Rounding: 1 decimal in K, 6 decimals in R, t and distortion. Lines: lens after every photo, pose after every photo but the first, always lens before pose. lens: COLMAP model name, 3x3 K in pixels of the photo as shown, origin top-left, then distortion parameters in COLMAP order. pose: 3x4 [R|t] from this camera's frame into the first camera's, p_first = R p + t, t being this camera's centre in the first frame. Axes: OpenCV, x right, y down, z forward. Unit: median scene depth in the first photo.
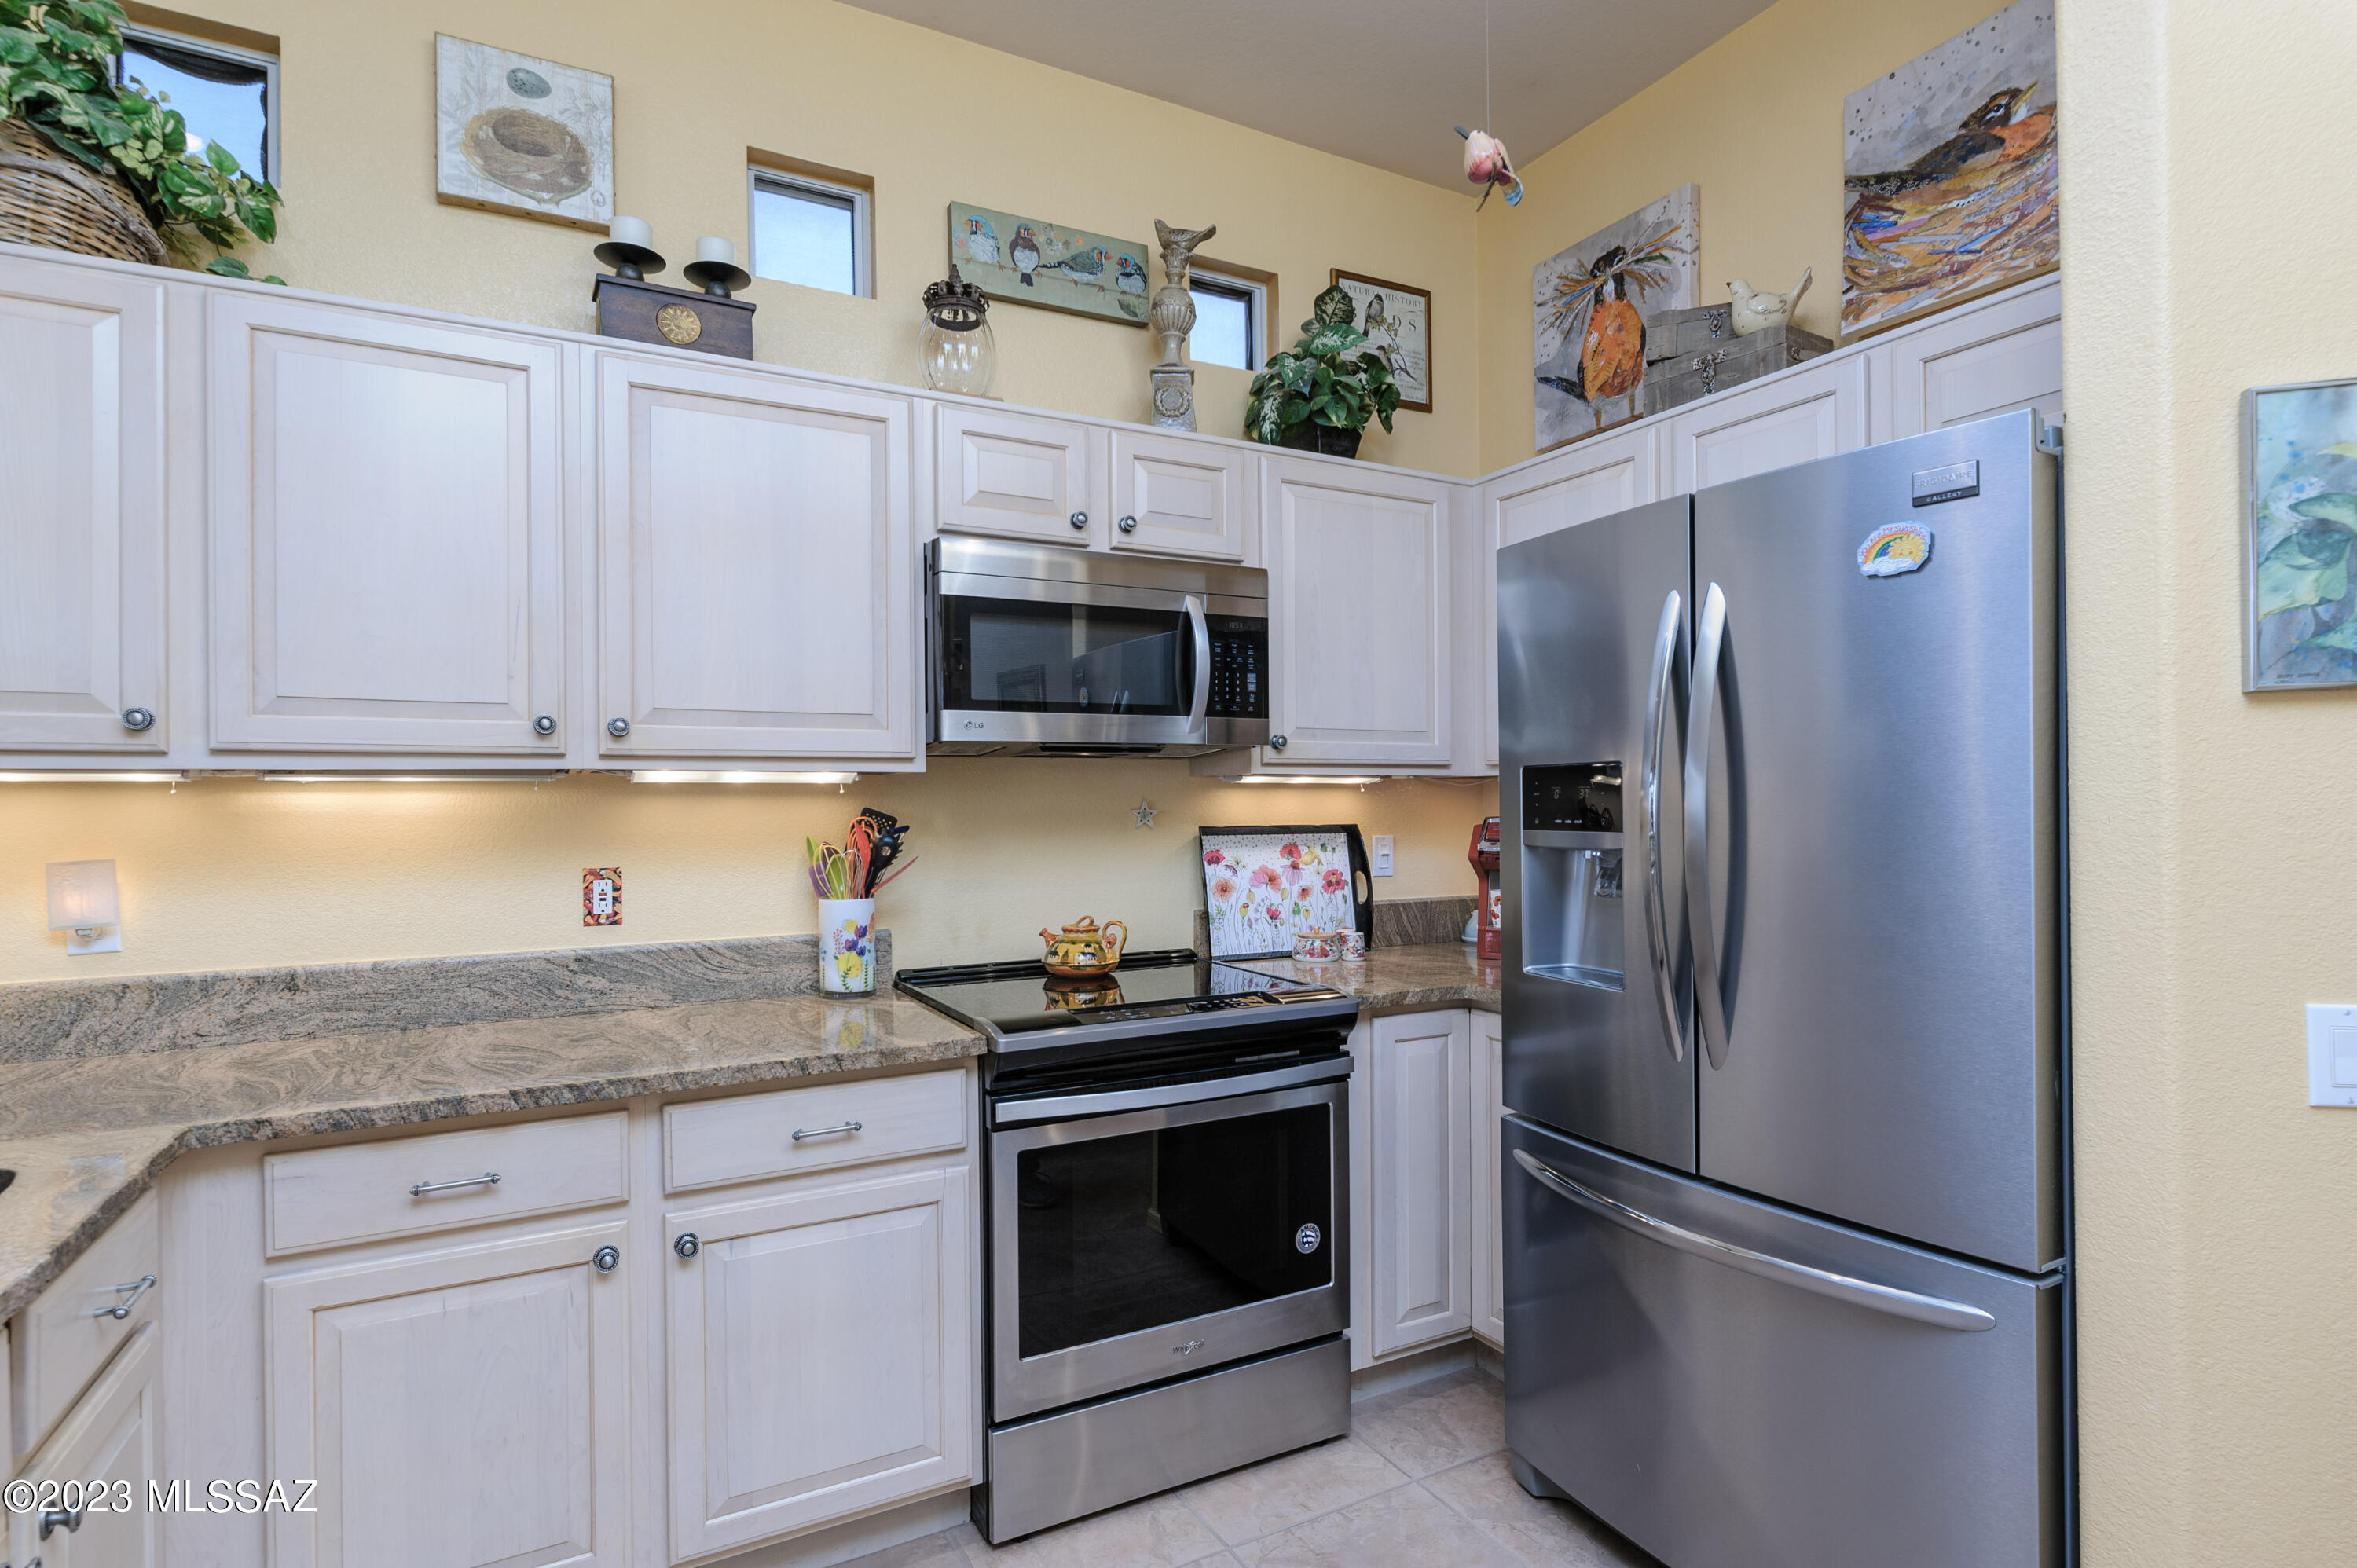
lens RADIAL K [[1191.2, 0, 1186.7], [0, 1191.2, 801.7], [0, 0, 1]] dist [0.000525, -0.000273]
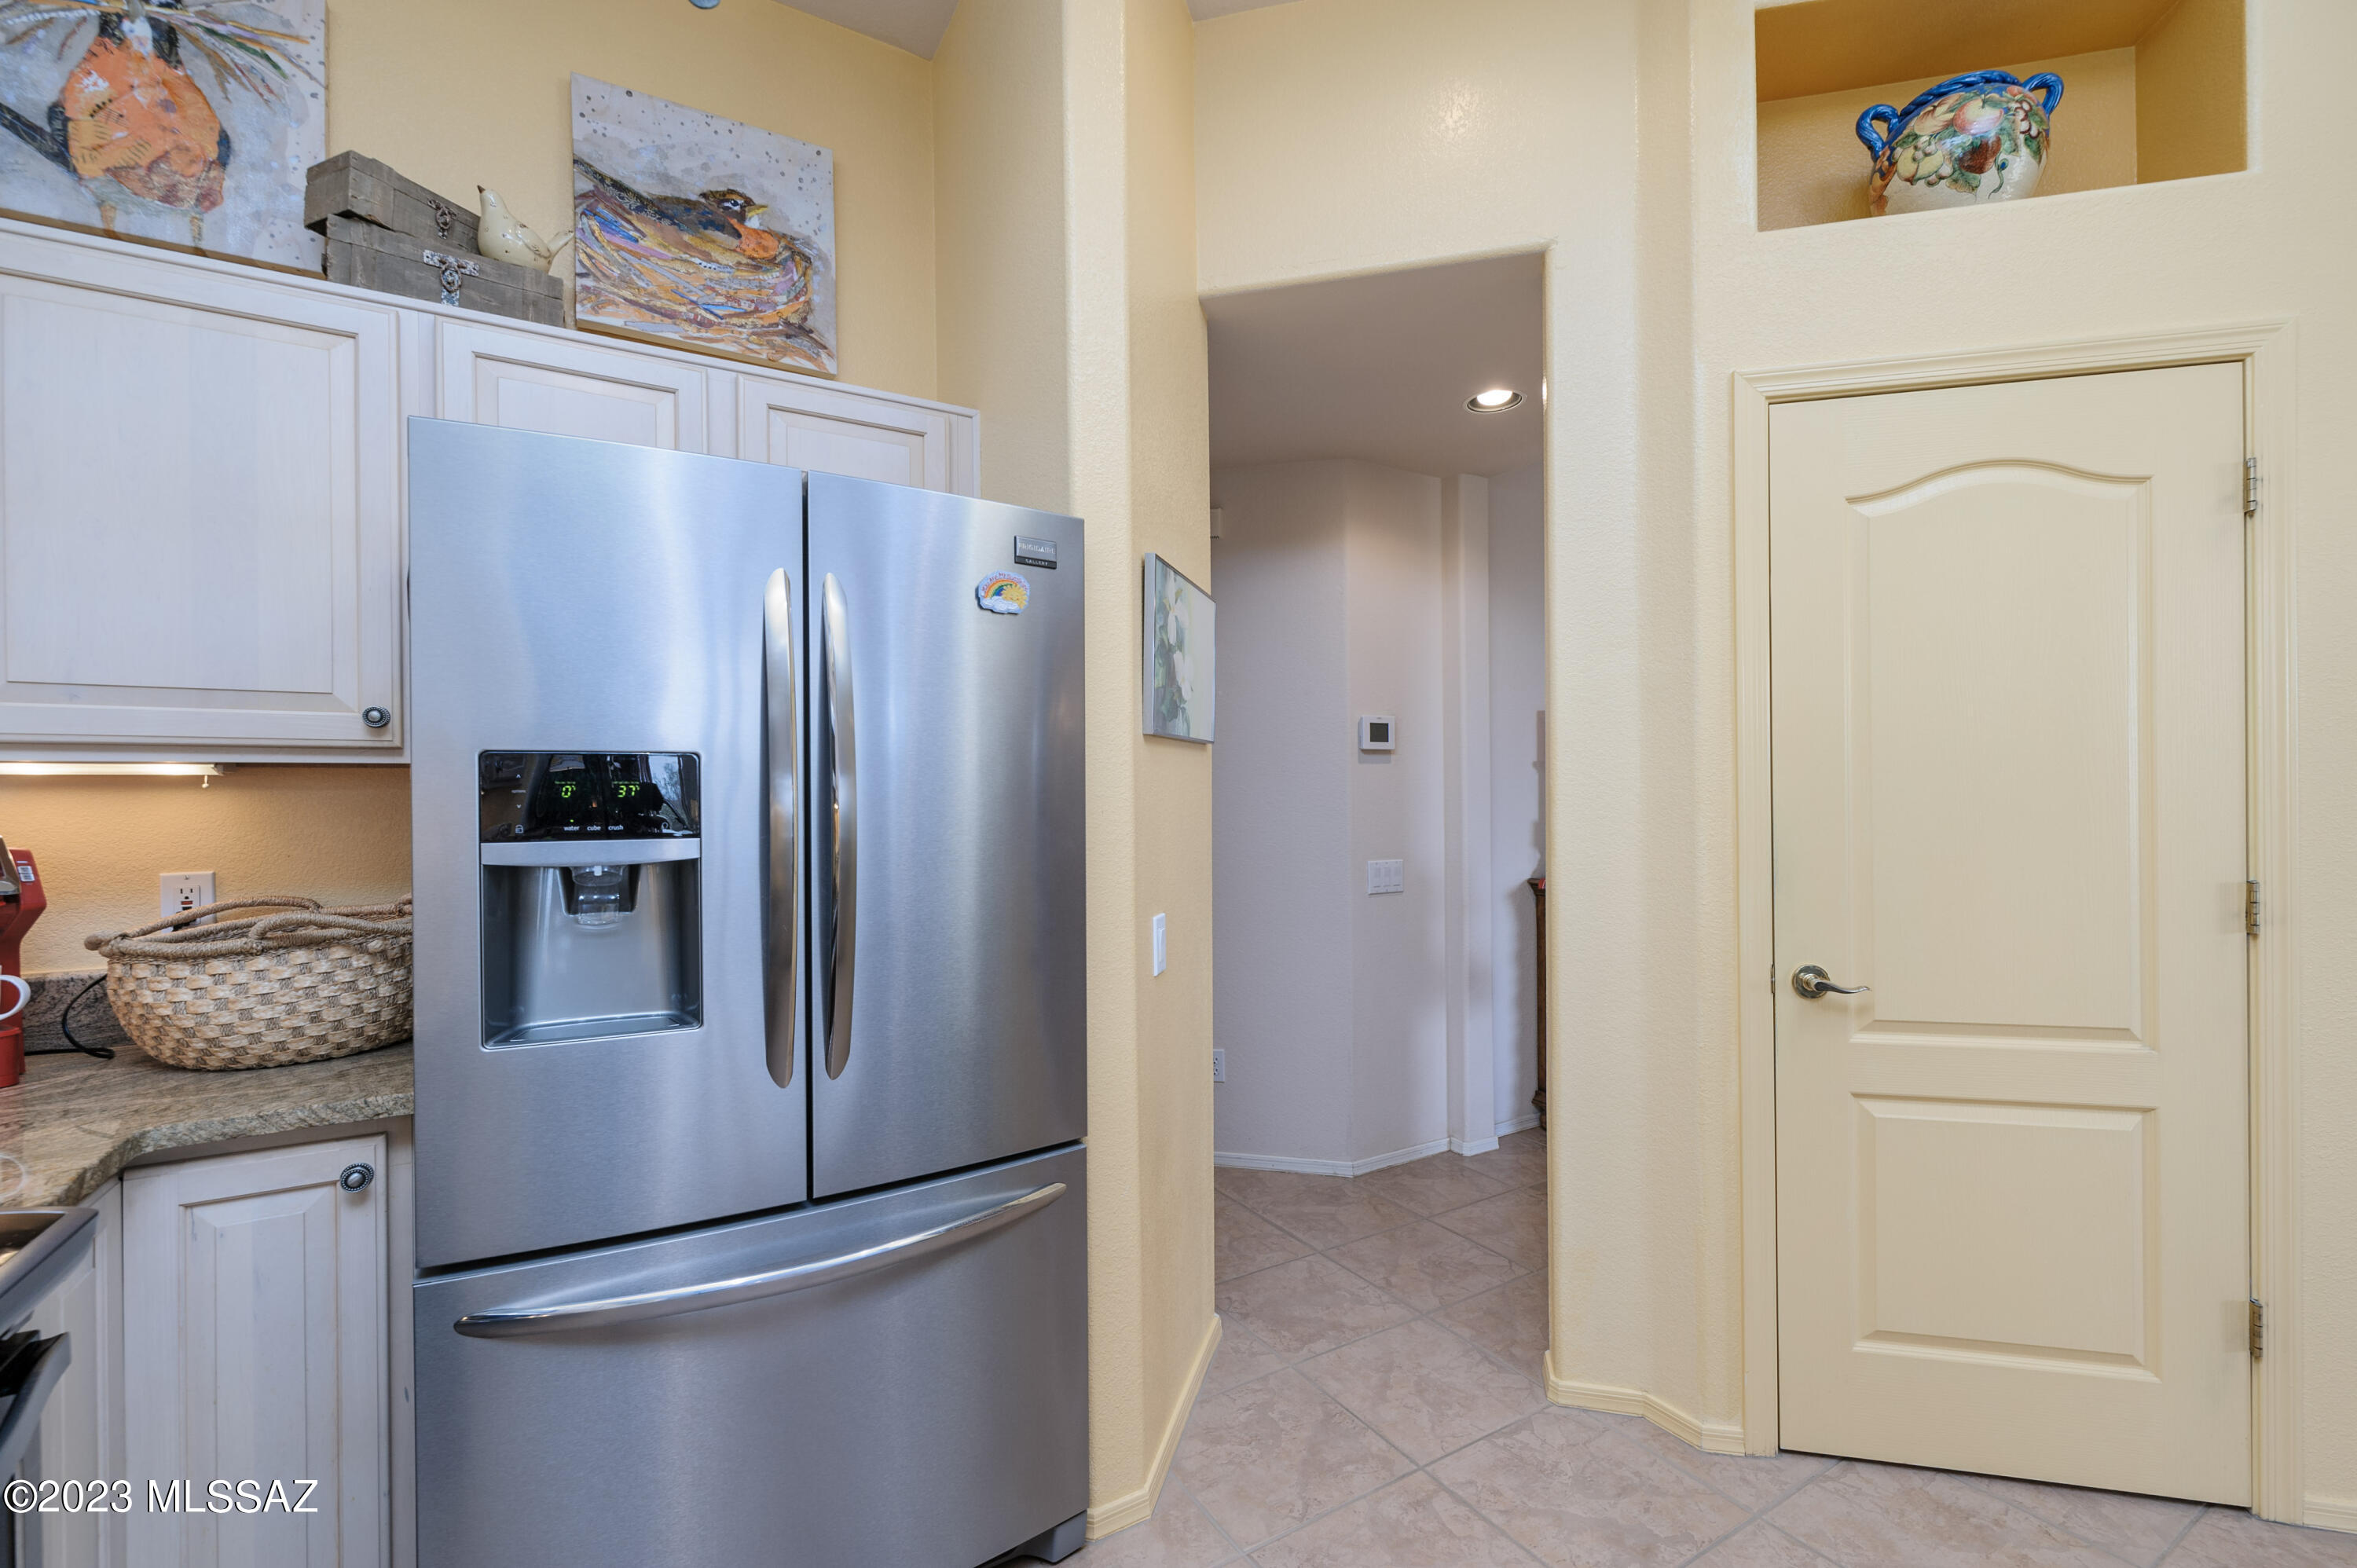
lens RADIAL K [[1015.1, 0, 1188.5], [0, 1015.1, 802.4], [0, 0, 1]] dist [-0.000330, 0.000383]
pose [[-0.042926, 0.006379, 0.999058, -0.292376], [0.006727, 0.999959, -0.006096, 0.006180], [-0.999056, 0.006459, -0.042967, 0.562493]]
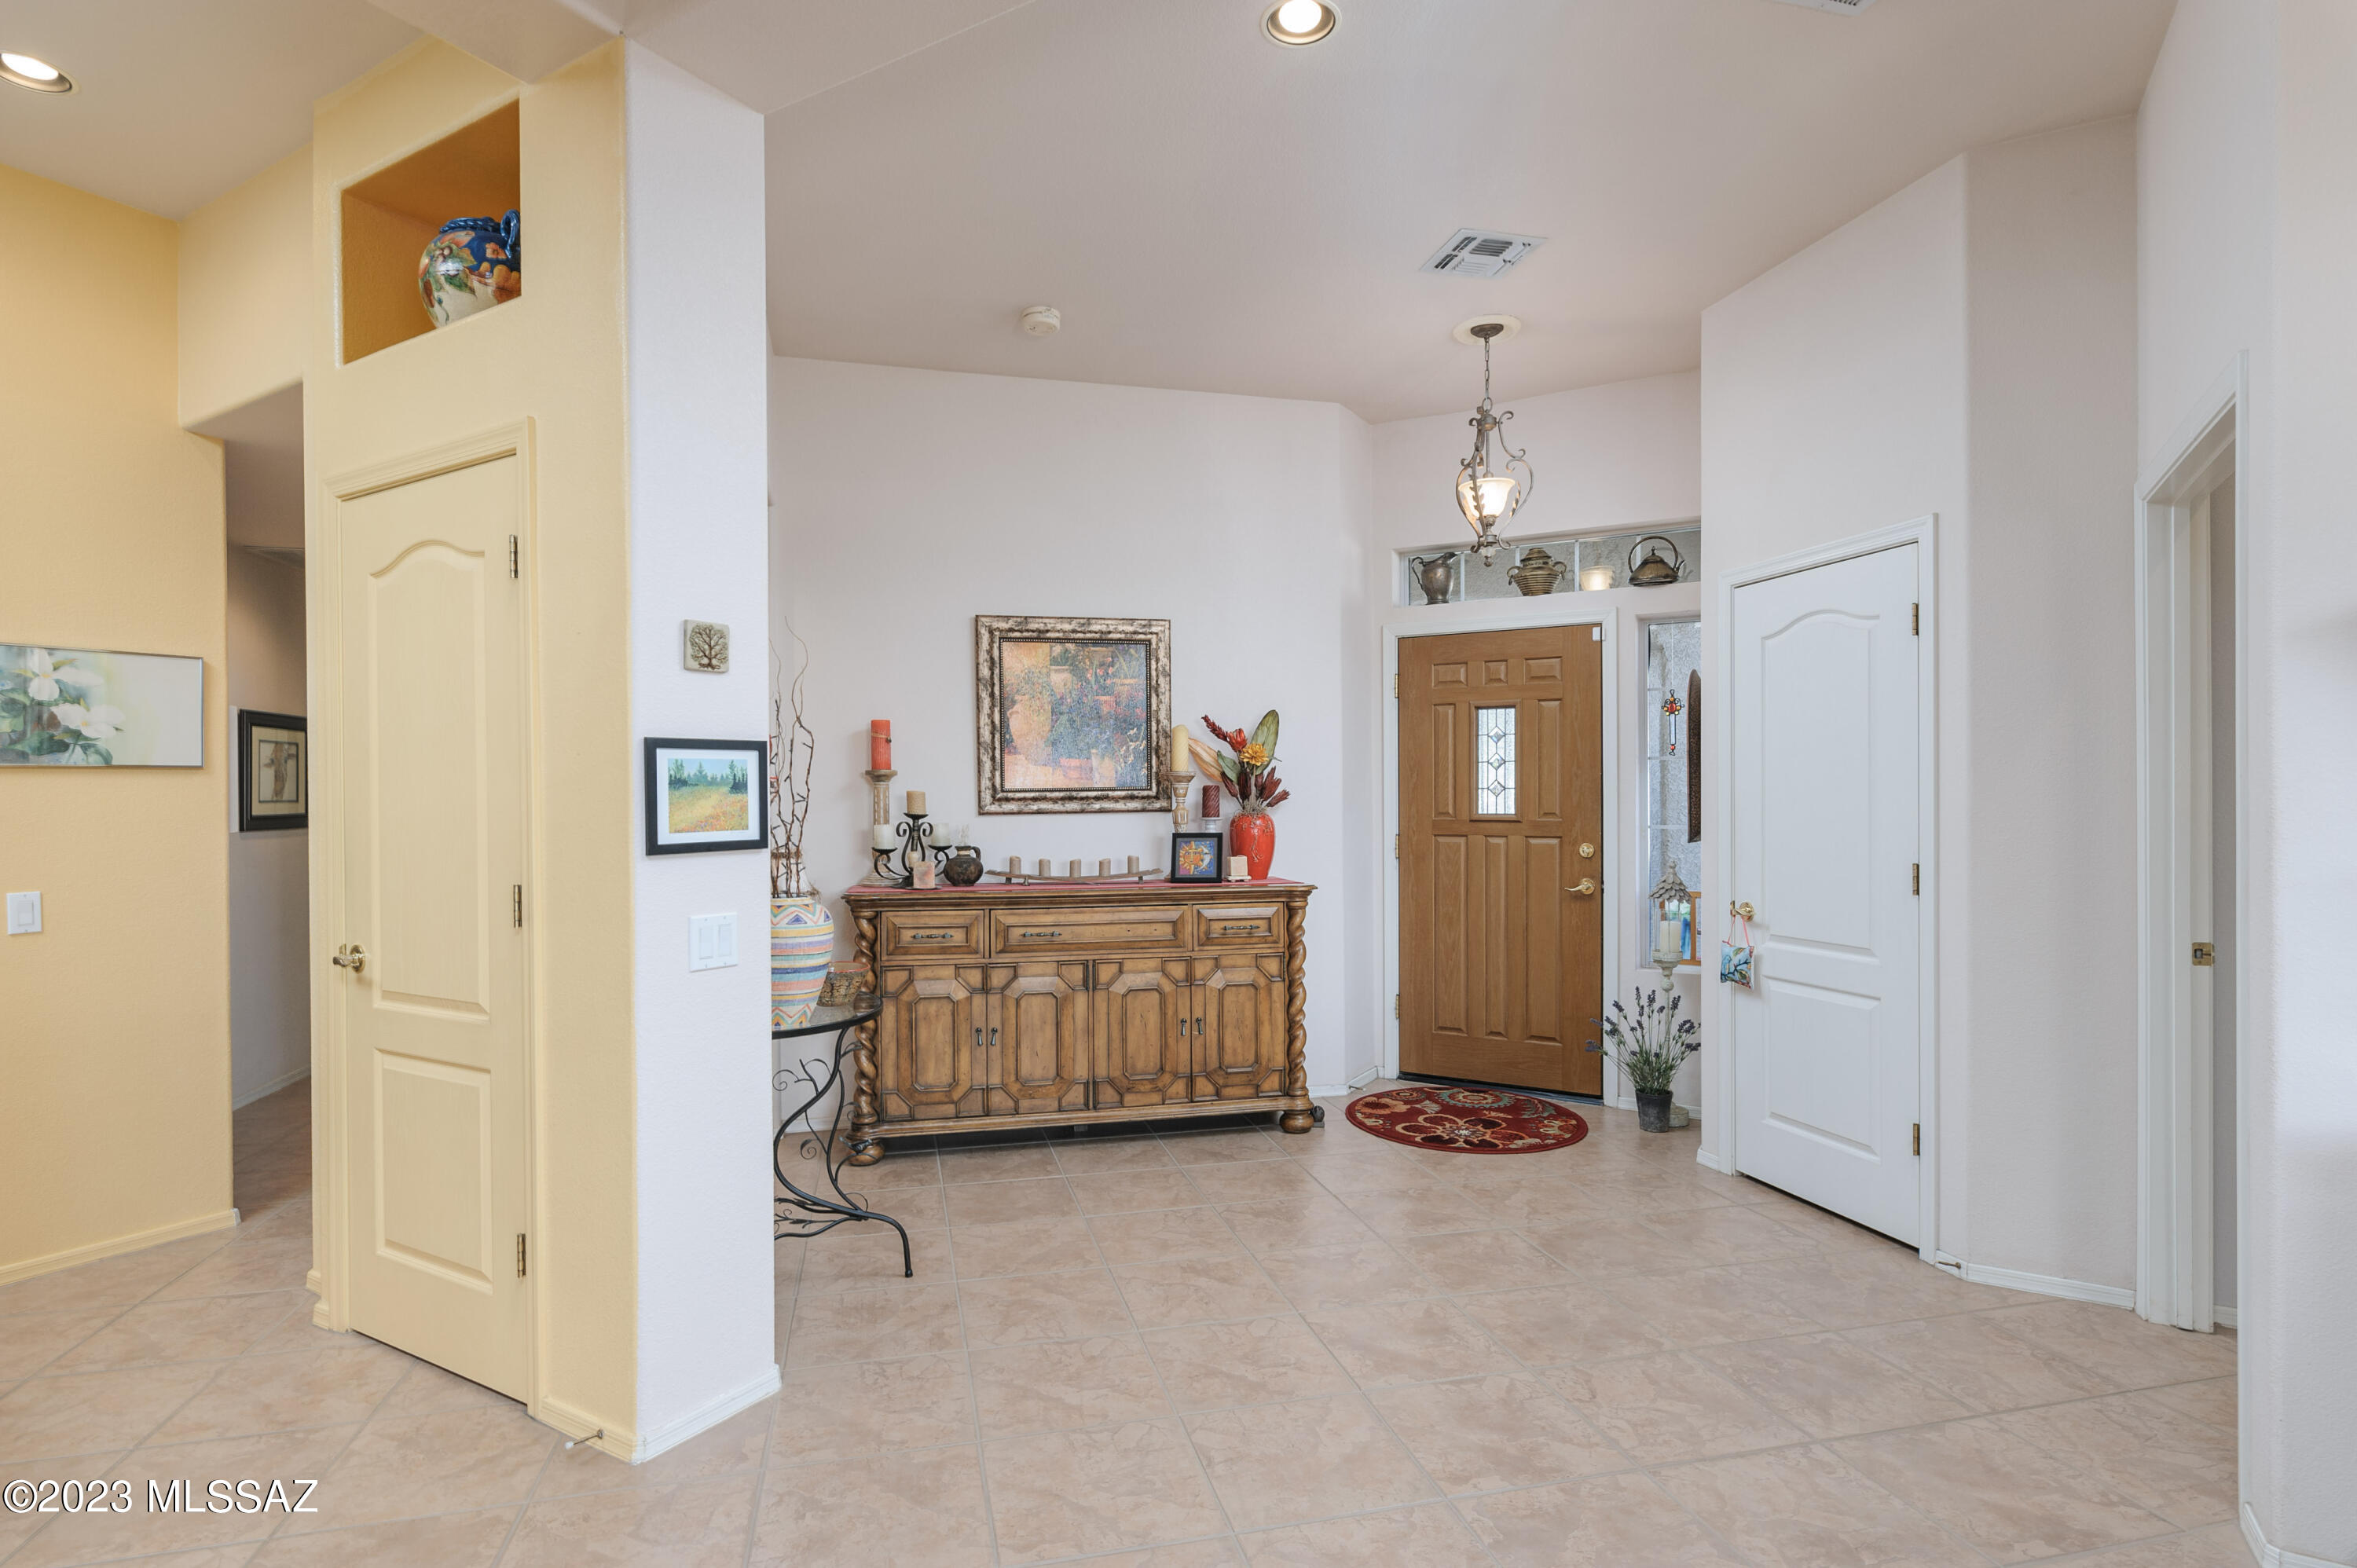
lens RADIAL K [[1191.2, 0, 1186.7], [0, 1191.2, 801.7], [0, 0, 1]] dist [0.000525, -0.000273]
pose [[0.252769, 0.007738, 0.967496, -0.456382], [0.002057, 0.999961, -0.008535, 0.002089], [-0.967525, 0.004148, 0.252743, -1.099858]]
